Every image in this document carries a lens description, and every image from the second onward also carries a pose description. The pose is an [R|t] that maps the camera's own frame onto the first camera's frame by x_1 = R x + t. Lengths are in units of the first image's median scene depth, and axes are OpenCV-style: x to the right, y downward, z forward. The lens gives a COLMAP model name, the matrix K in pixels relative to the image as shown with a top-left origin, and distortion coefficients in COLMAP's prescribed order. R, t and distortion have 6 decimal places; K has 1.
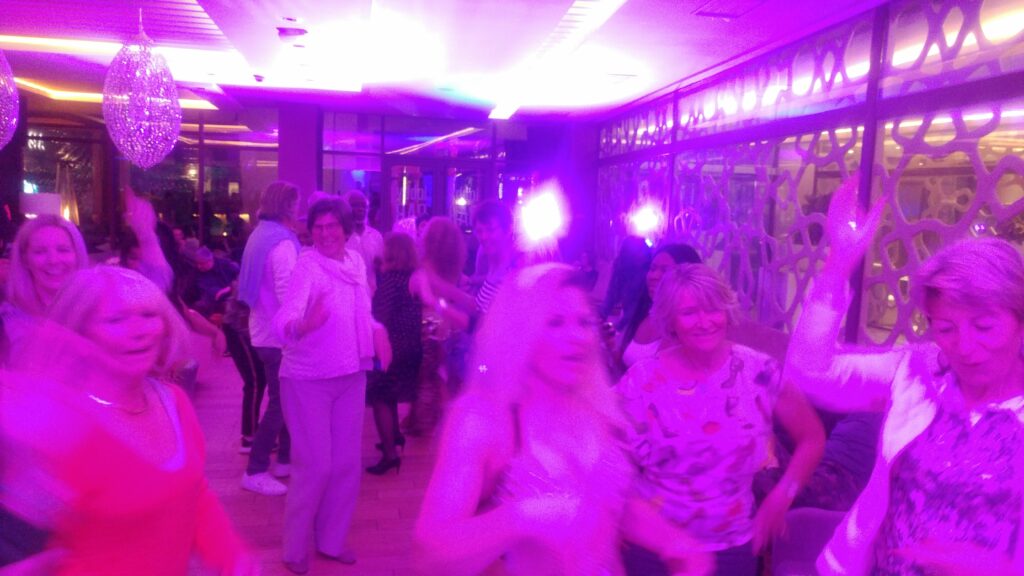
lens RADIAL K [[714.5, 0, 506.1], [0, 714.5, 259.5], [0, 0, 1]] dist [0.019875, 0.002305]
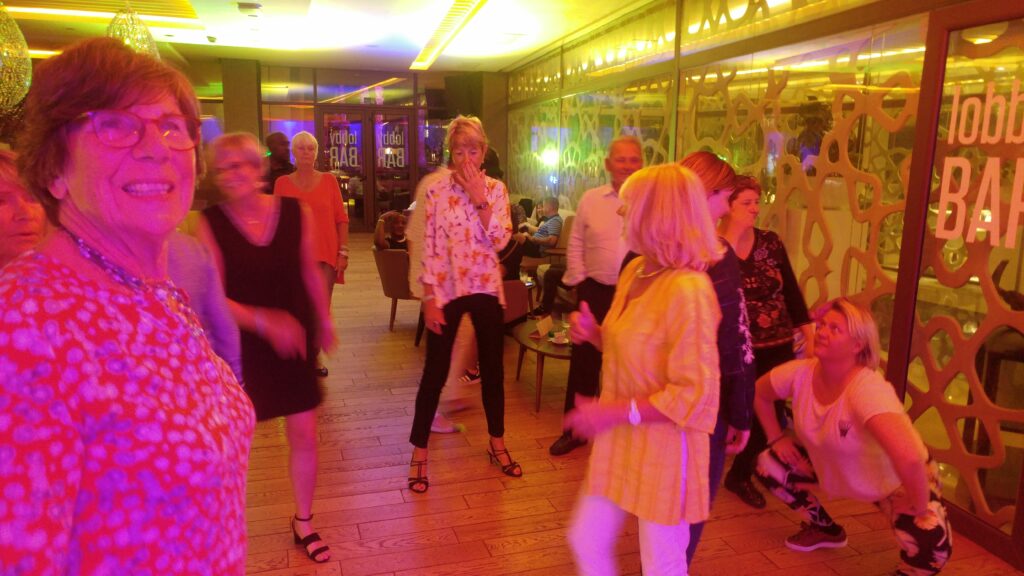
lens RADIAL K [[748.9, 0, 514.7], [0, 748.9, 299.6], [0, 0, 1]] dist [0.035413, 0.048595]
pose [[0.994935, -0.042179, 0.091247, 0.018214], [0.031779, 0.993136, 0.112566, 0.037213], [-0.095369, -0.109096, 0.989446, -0.246563]]
